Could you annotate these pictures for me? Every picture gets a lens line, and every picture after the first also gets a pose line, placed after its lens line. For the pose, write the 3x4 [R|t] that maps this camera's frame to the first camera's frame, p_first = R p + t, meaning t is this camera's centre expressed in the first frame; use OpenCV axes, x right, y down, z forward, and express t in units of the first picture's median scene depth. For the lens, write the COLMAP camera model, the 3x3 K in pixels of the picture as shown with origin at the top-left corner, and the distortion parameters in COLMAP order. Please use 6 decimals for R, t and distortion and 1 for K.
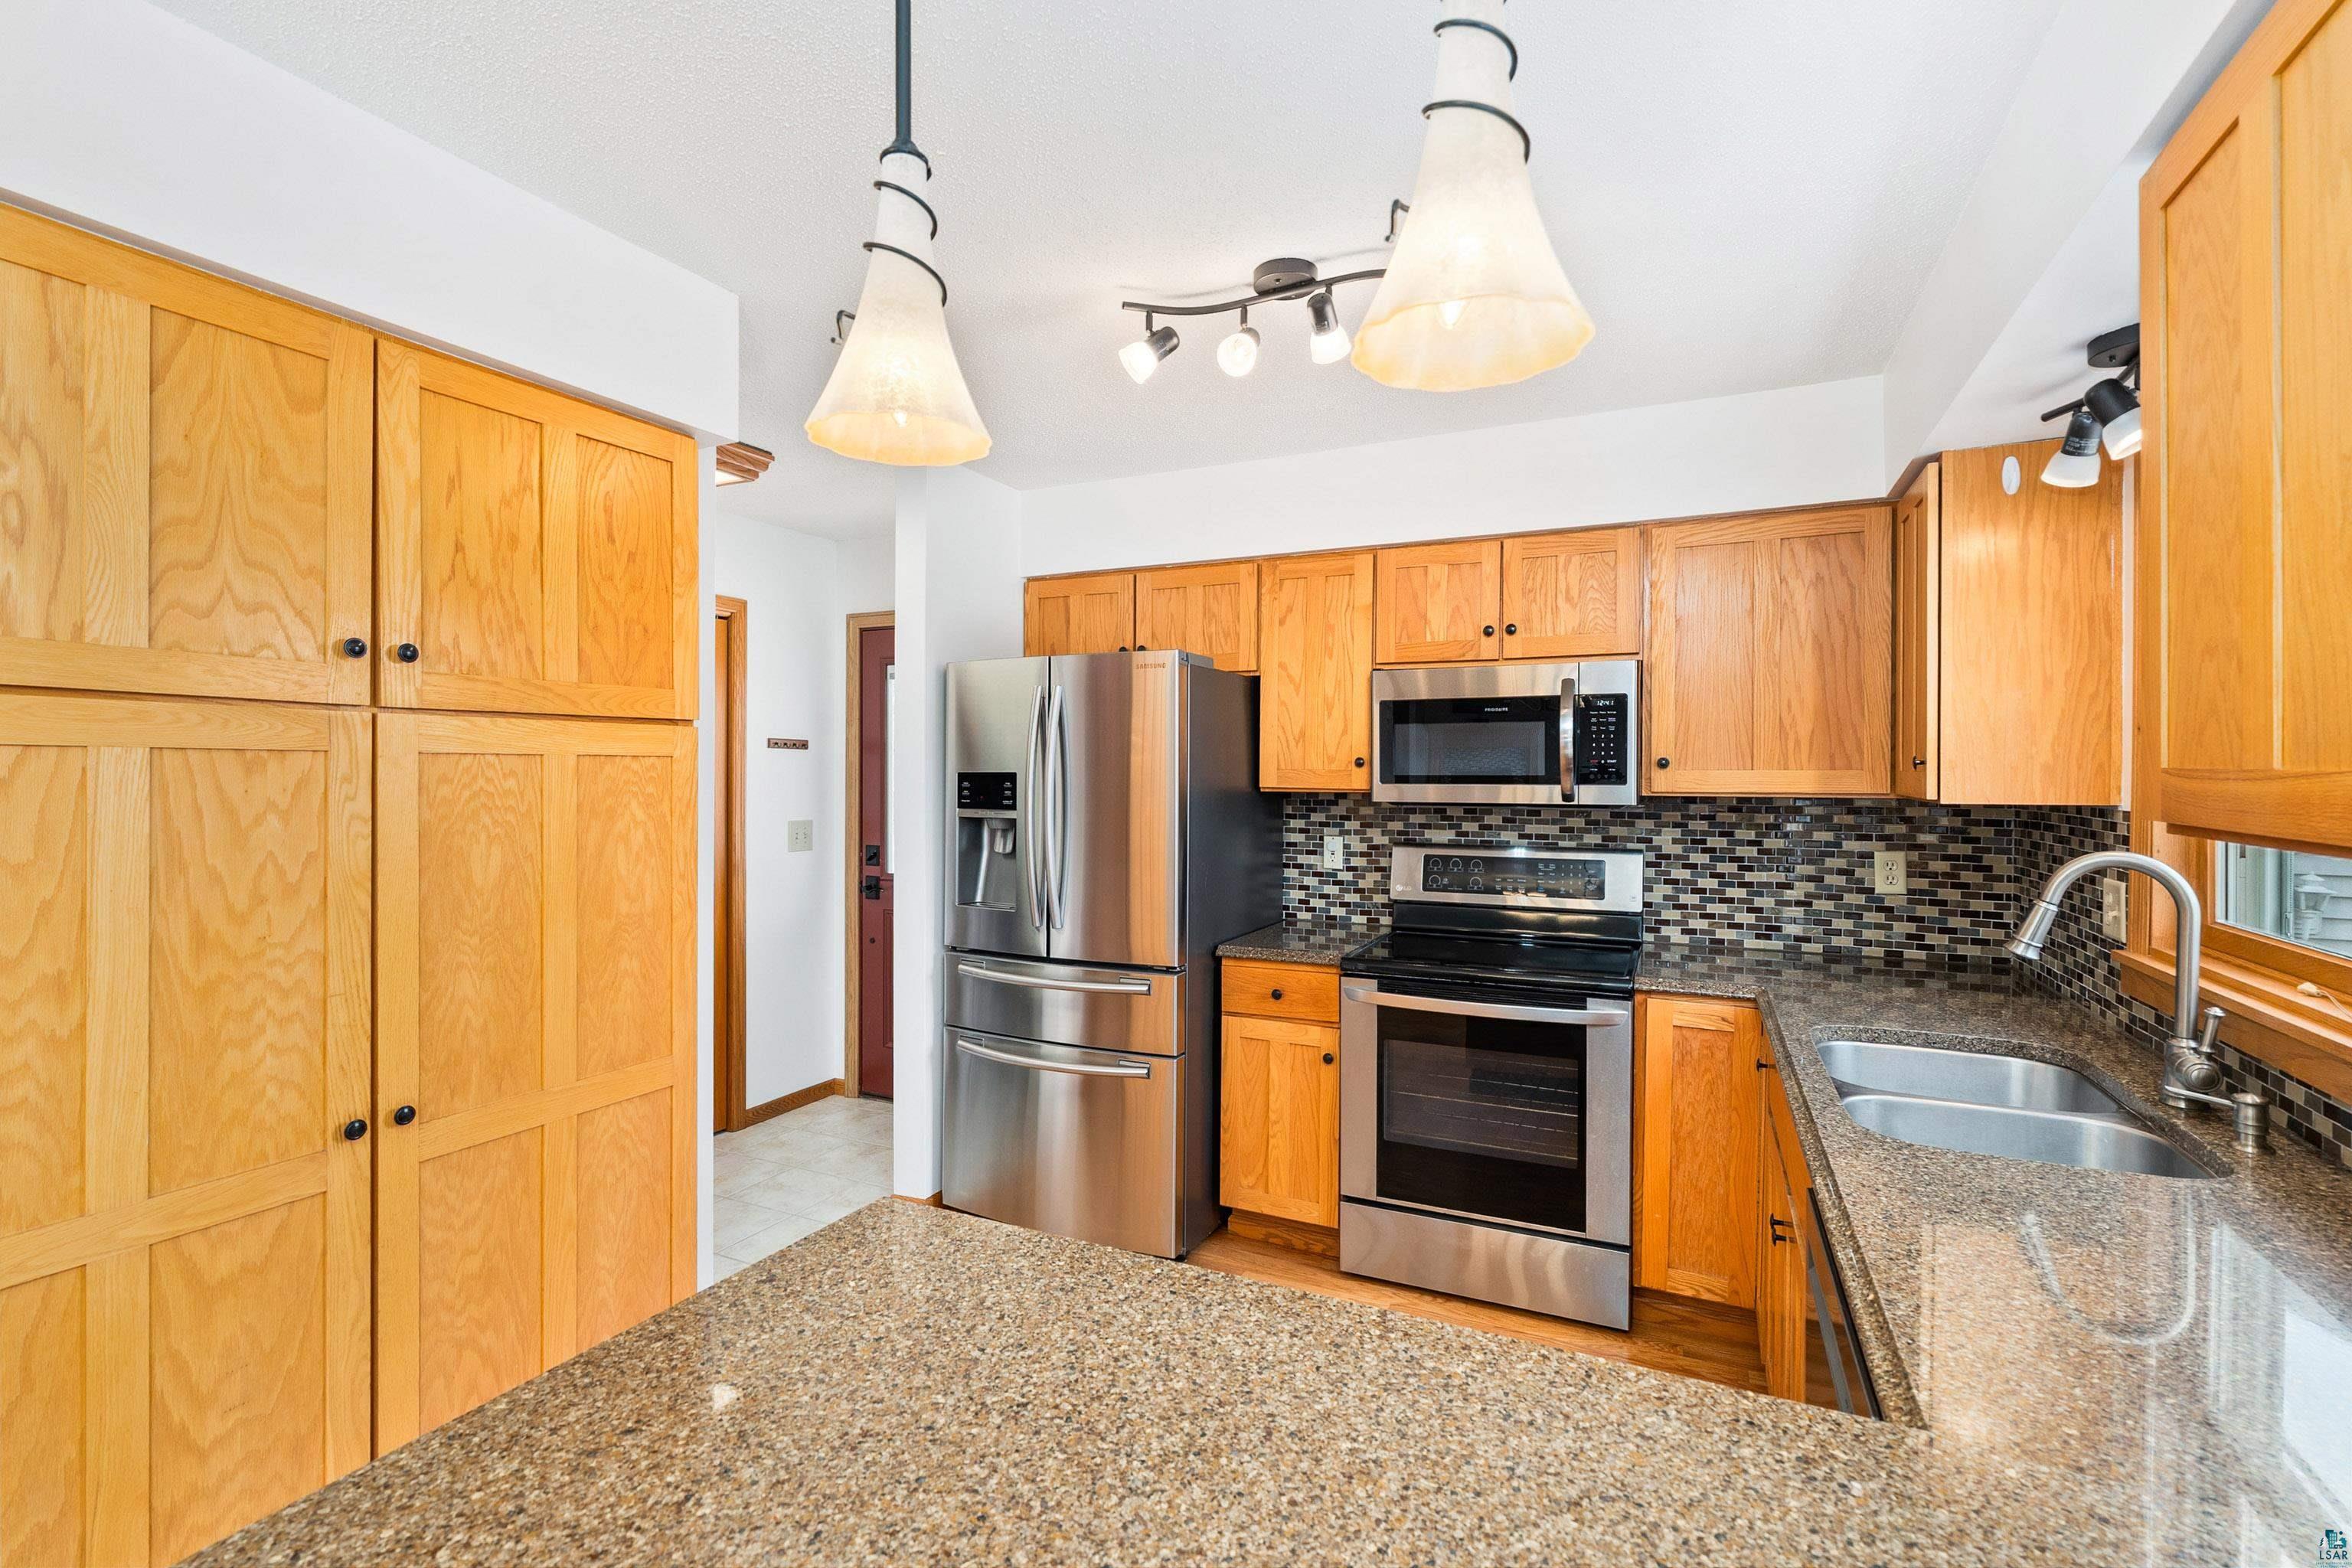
lens RADIAL K [[1059.3, 0, 1174.1], [0, 1059.3, 768.2], [0, 0, 1]] dist [-0.004467, 0.000182]
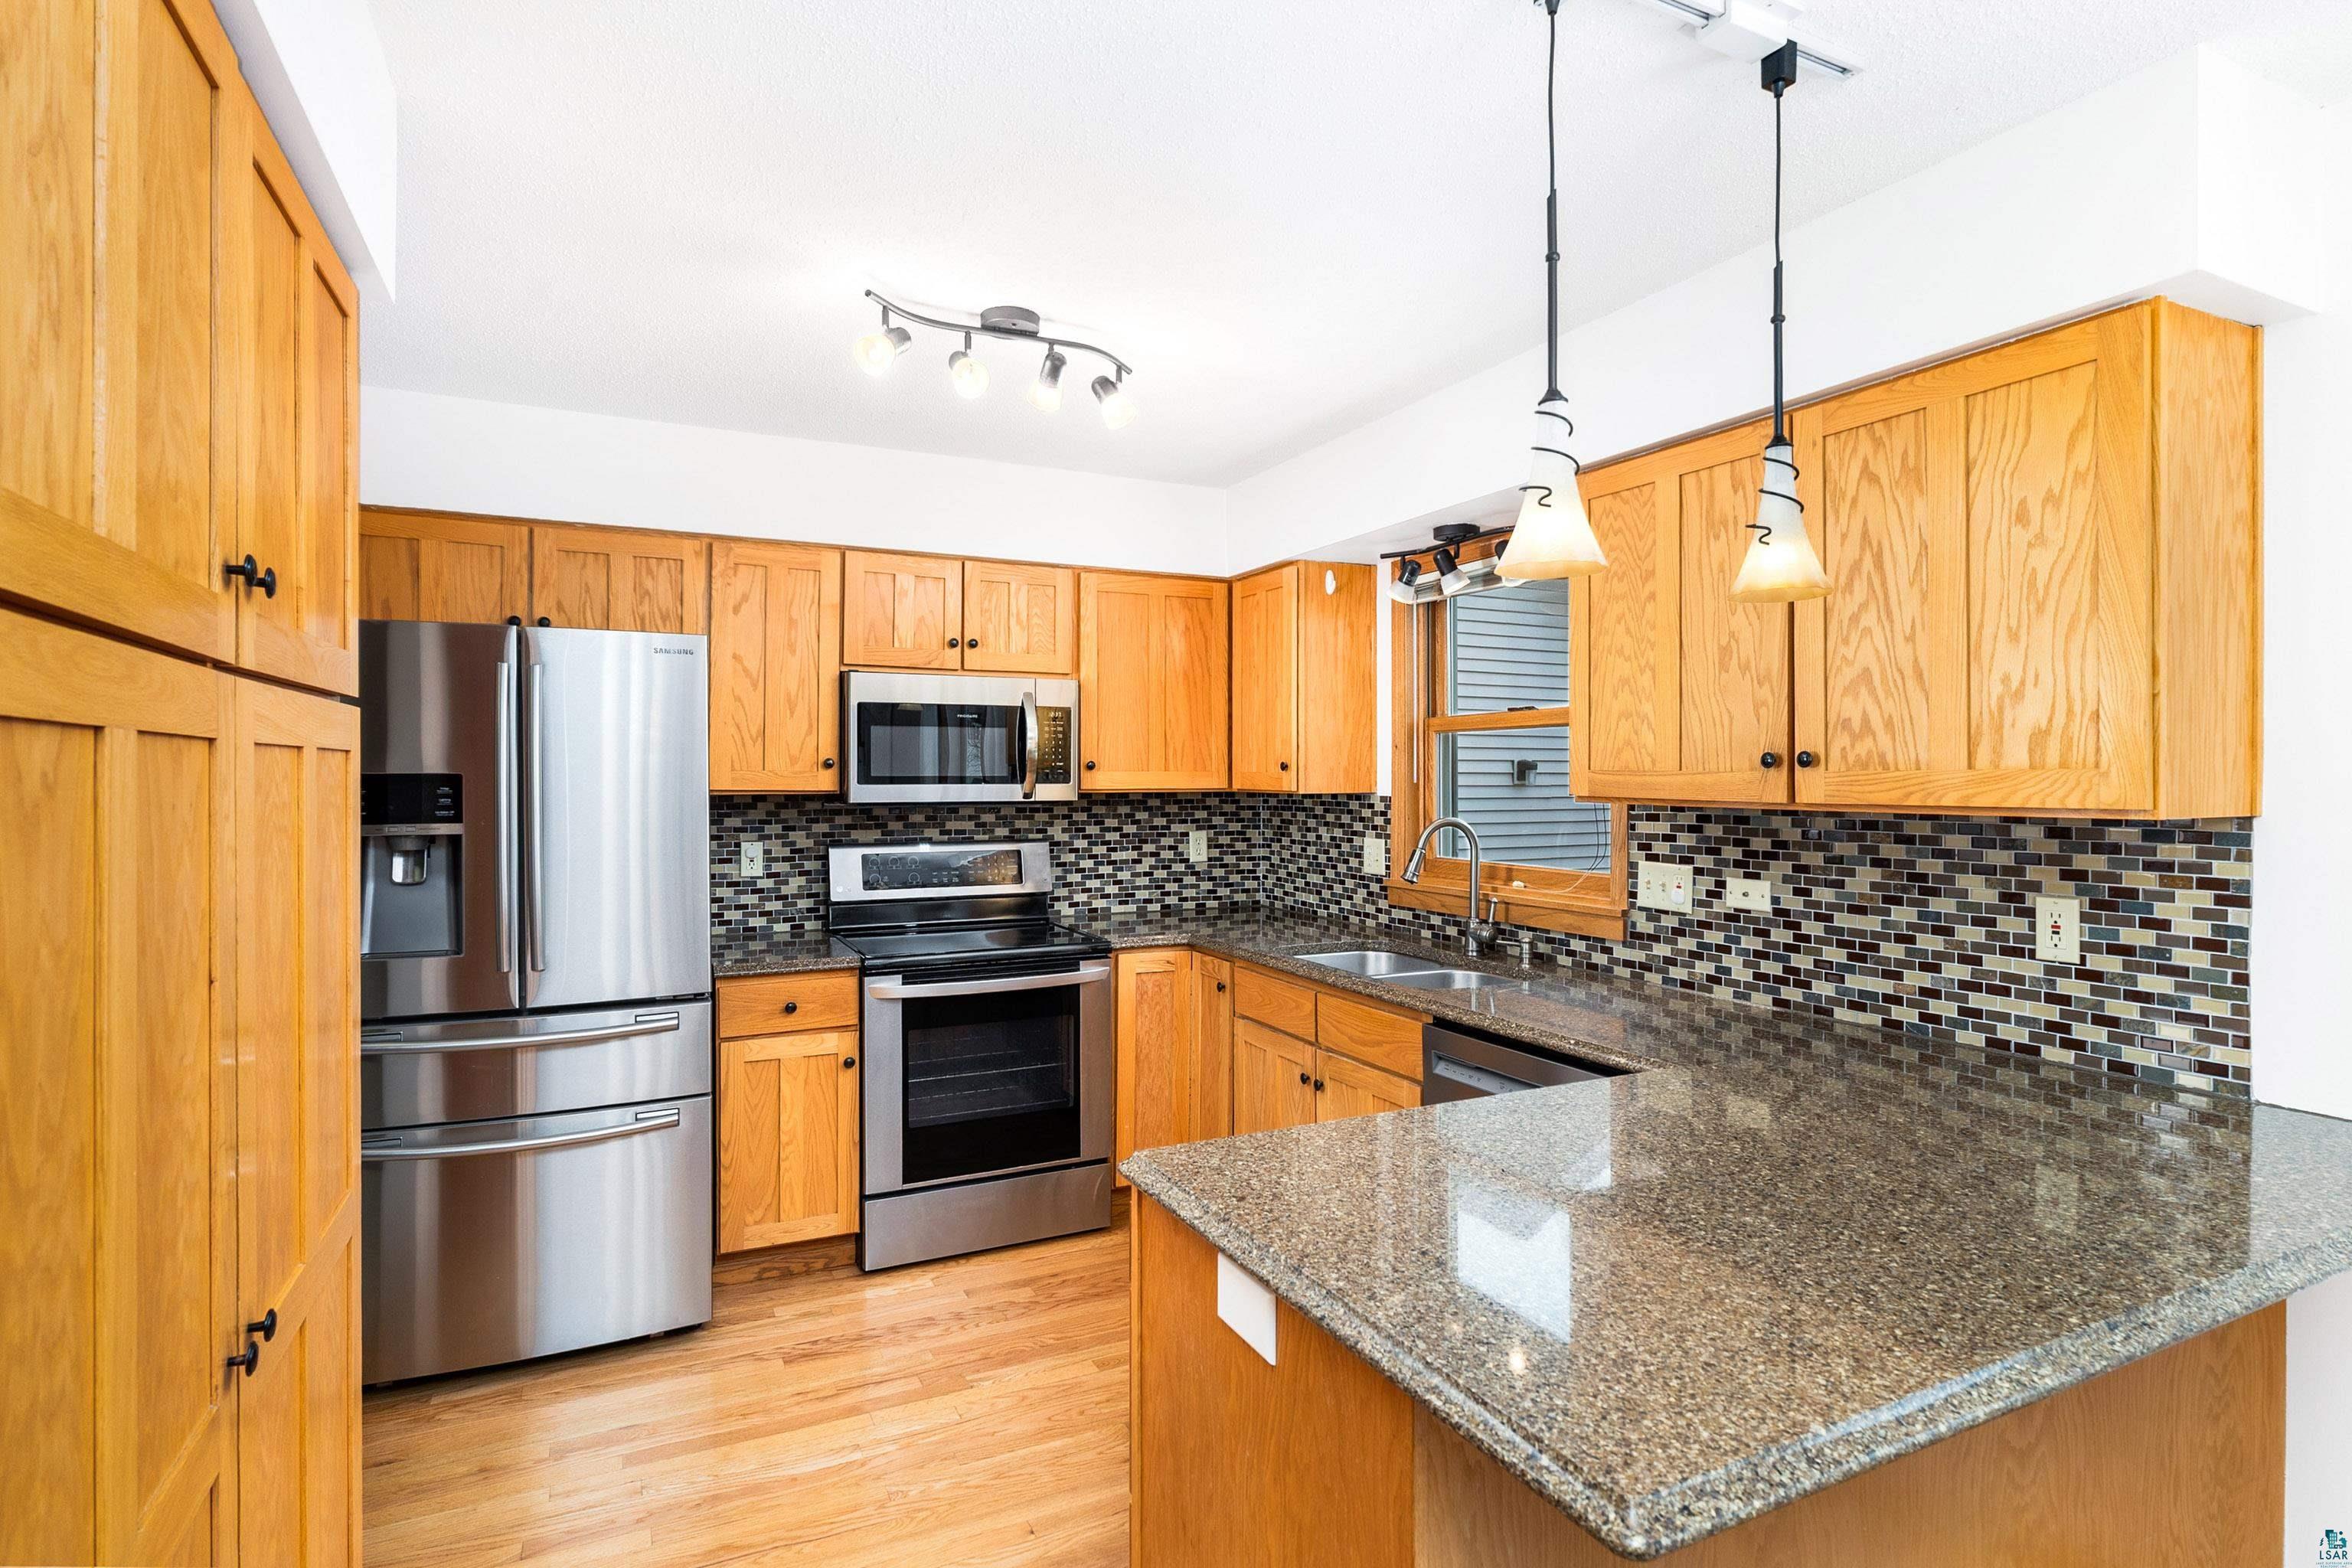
lens RADIAL K [[1168.8, 0, 1176.7], [0, 1168.8, 761.3], [0, 0, 1]] dist [-0.017391, -0.000115]
pose [[0.616258, 0.007125, 0.787512, -0.512104], [-0.002066, 0.999970, -0.007430, -0.000006], [-0.787542, 0.002952, 0.616254, 0.084946]]
